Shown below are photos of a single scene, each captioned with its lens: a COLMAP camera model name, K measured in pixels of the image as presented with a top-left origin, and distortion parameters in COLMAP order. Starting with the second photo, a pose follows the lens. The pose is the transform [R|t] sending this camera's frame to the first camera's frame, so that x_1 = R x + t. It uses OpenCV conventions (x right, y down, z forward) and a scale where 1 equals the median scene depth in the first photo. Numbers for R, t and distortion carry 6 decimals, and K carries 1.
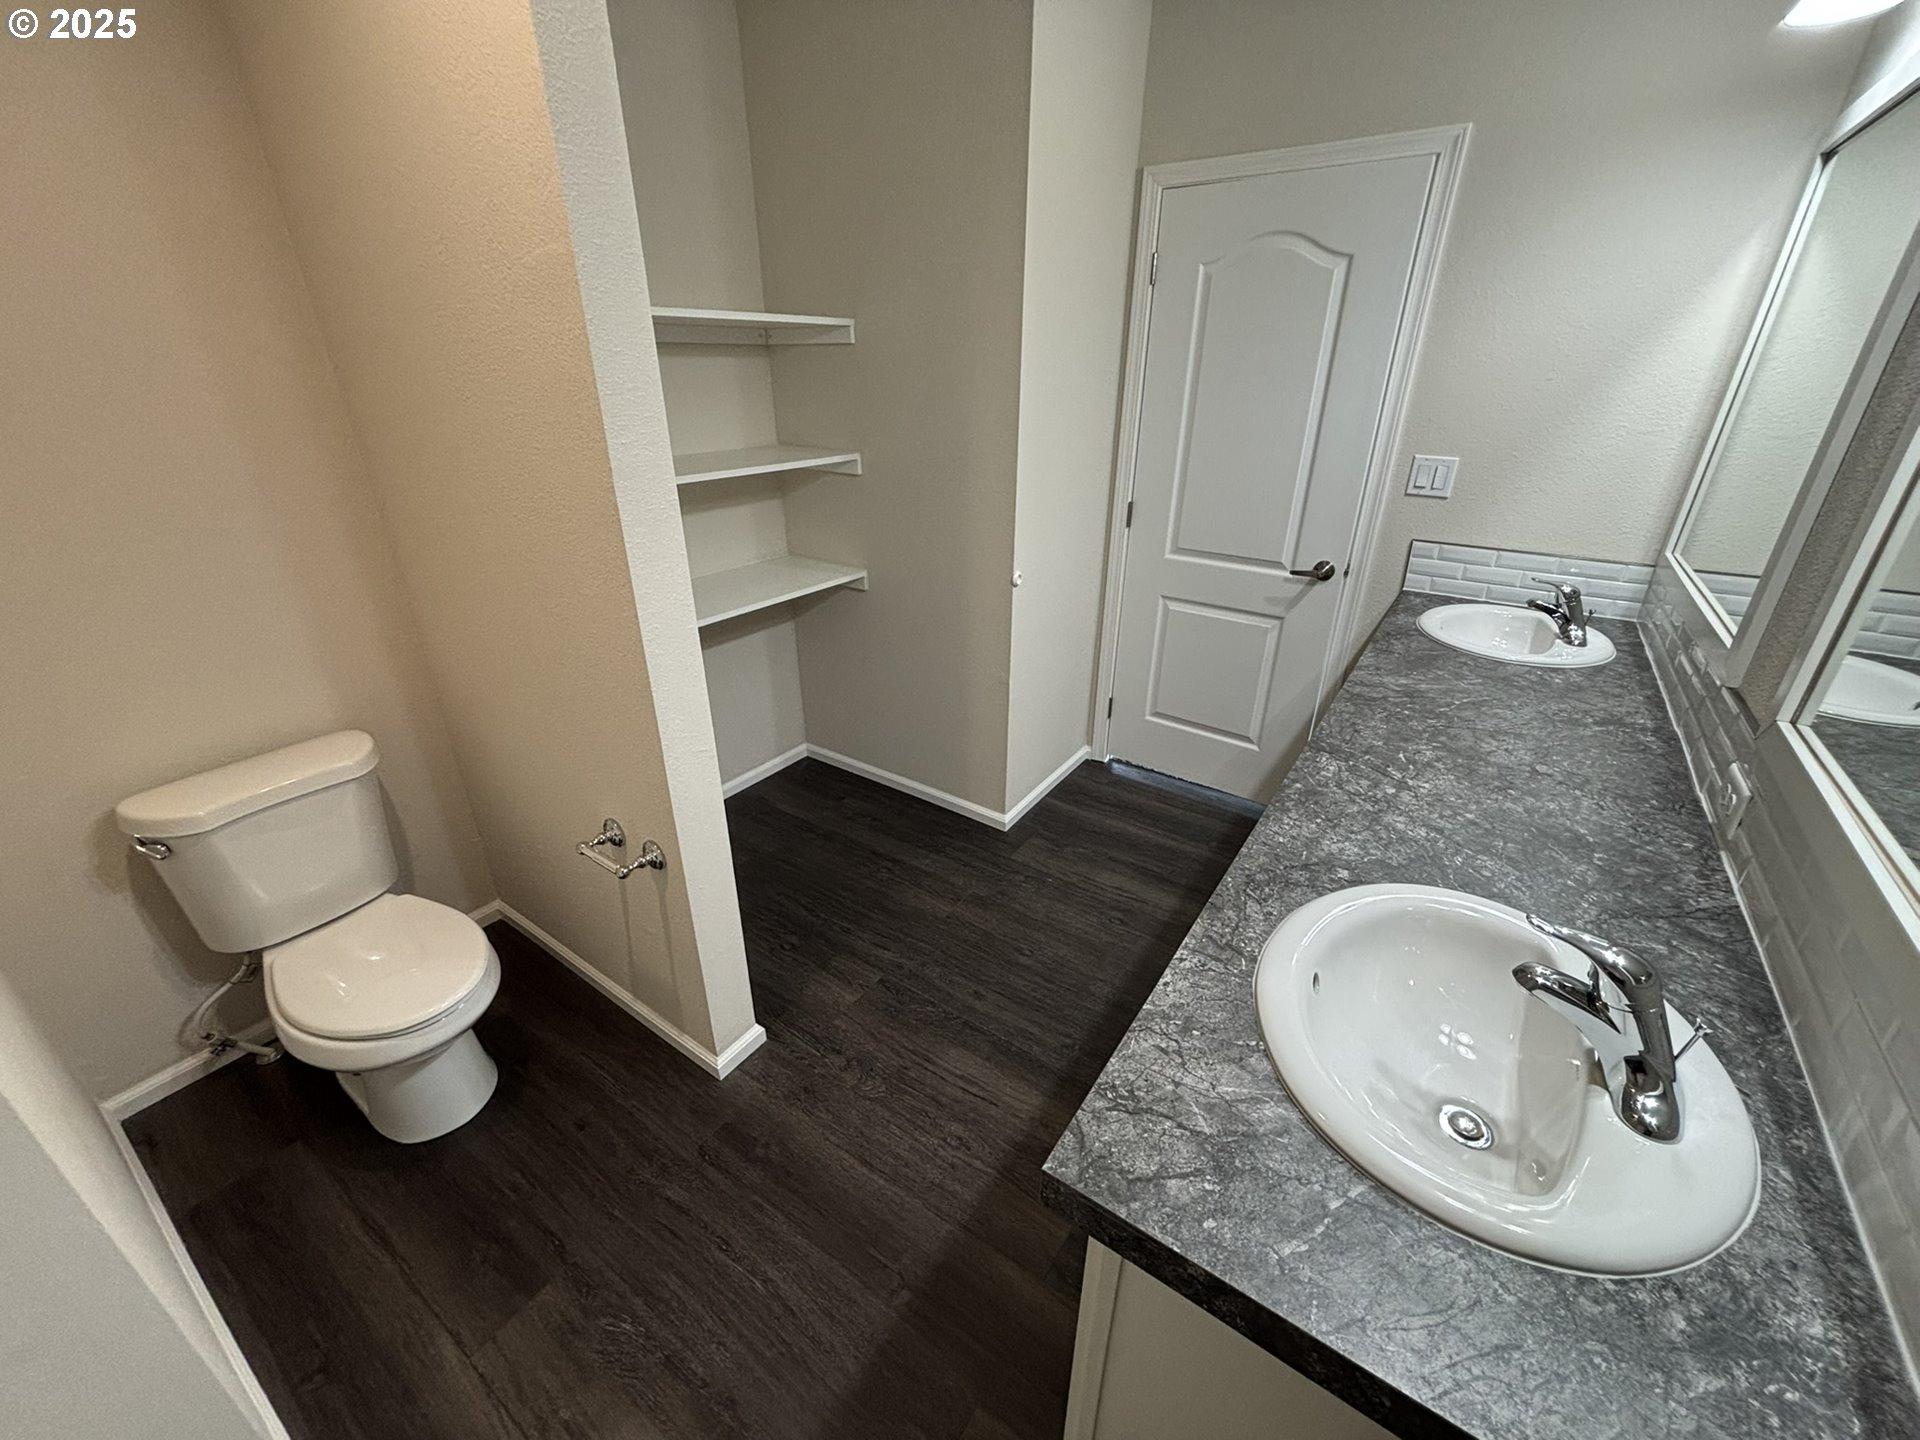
lens RADIAL K [[769.4, 0, 952.0], [0, 769.4, 715.3], [0, 0, 1]] dist [-0.002708, -0.000278]
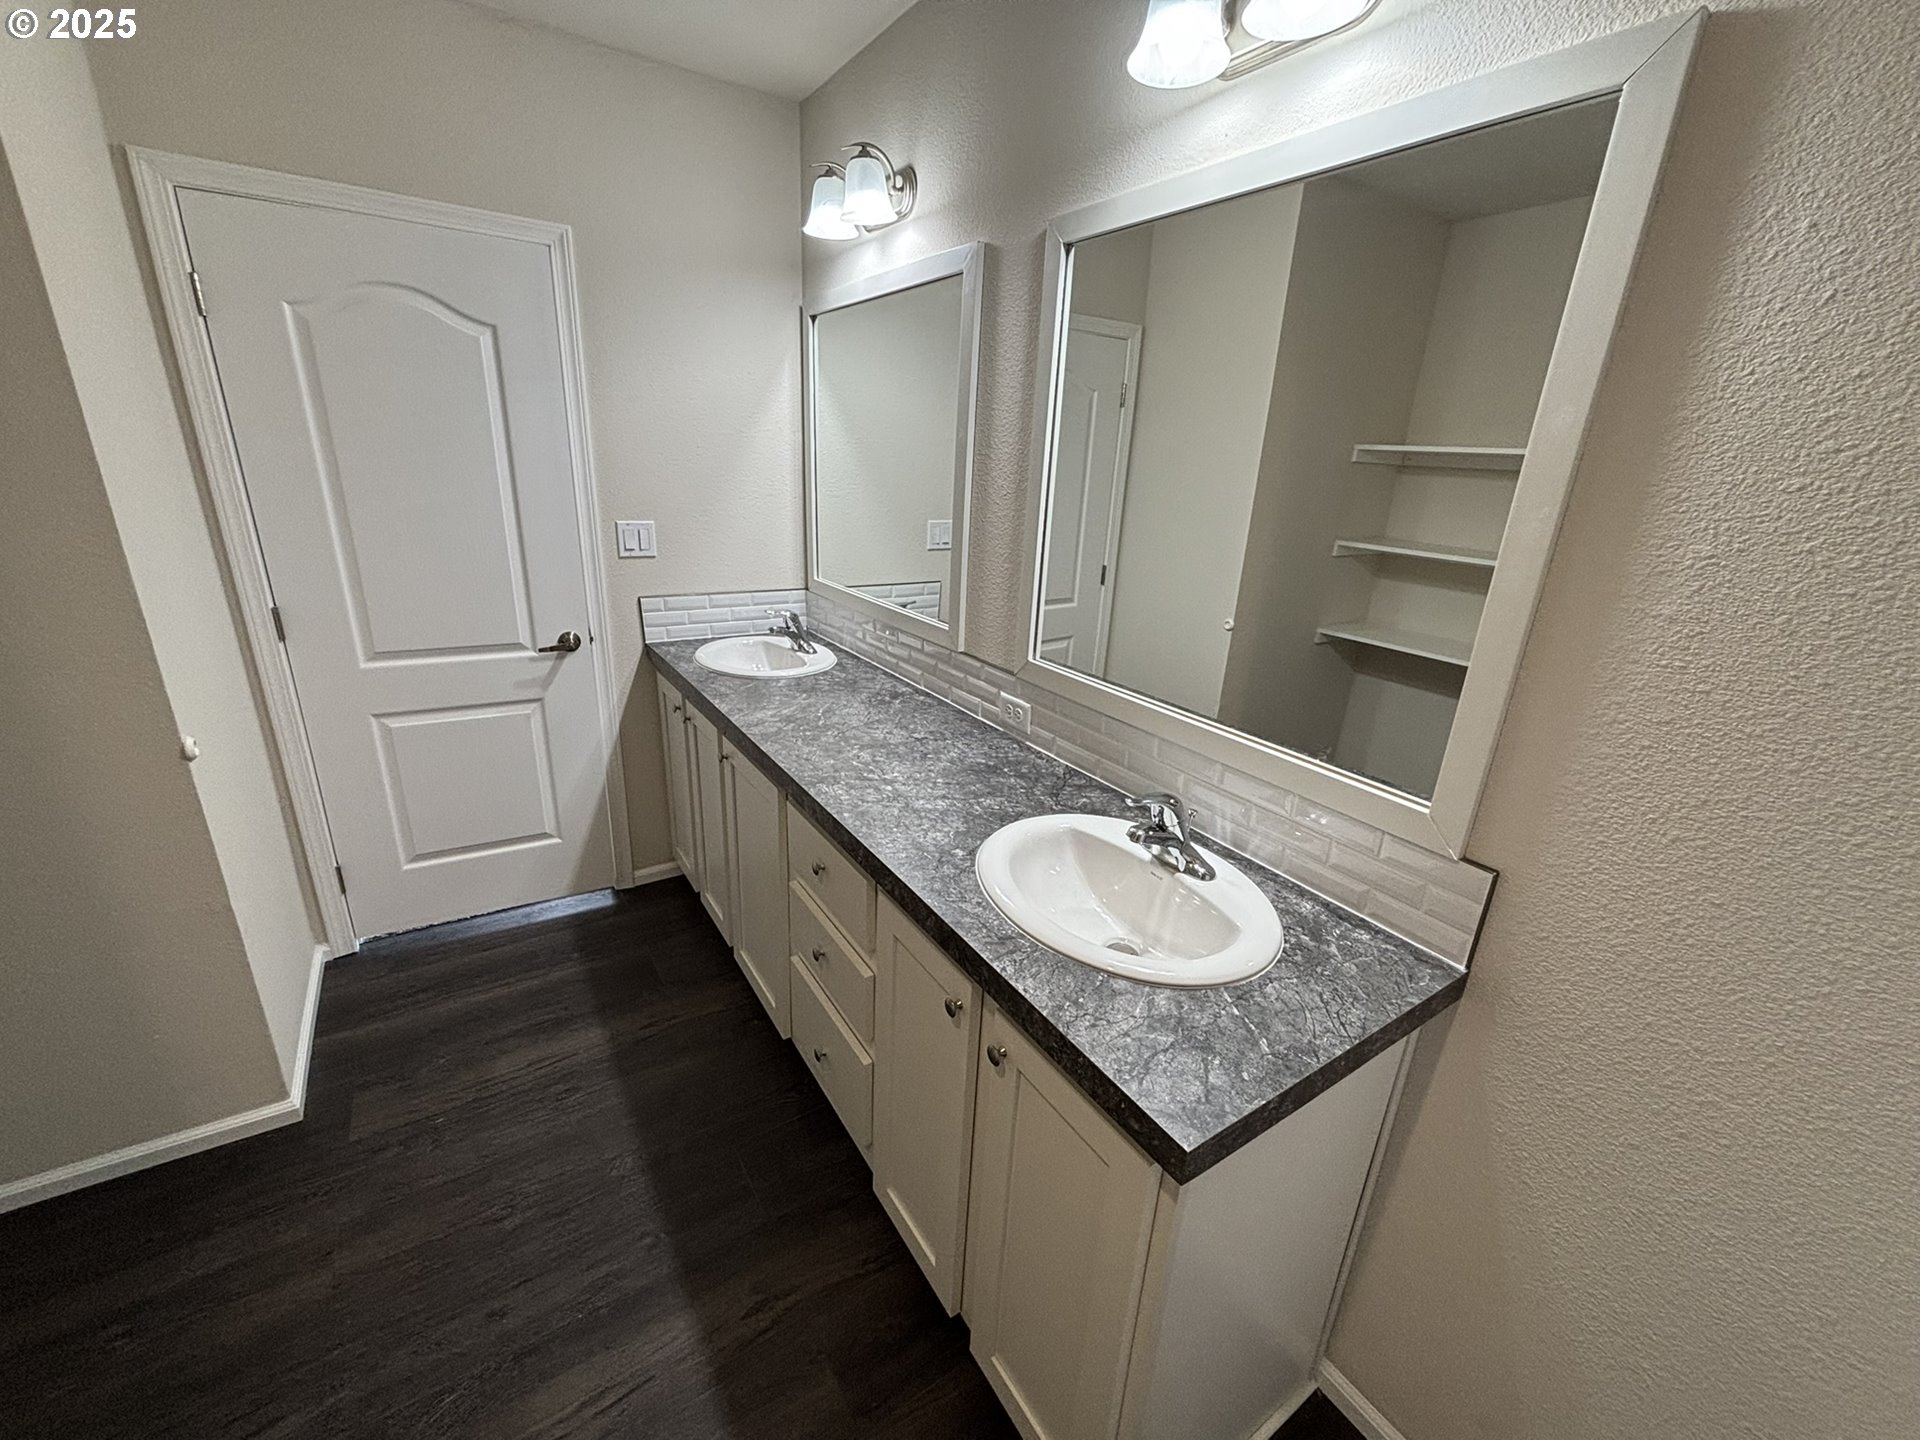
lens RADIAL K [[764.6, 0, 960.4], [0, 764.6, 712.4], [0, 0, 1]] dist [0.007979, -0.000103]
pose [[0.380414, -0.280844, 0.881142, -0.262288], [0.345901, 0.926831, 0.146071, -0.093636], [-0.857693, 0.249221, 0.449724, 0.196563]]
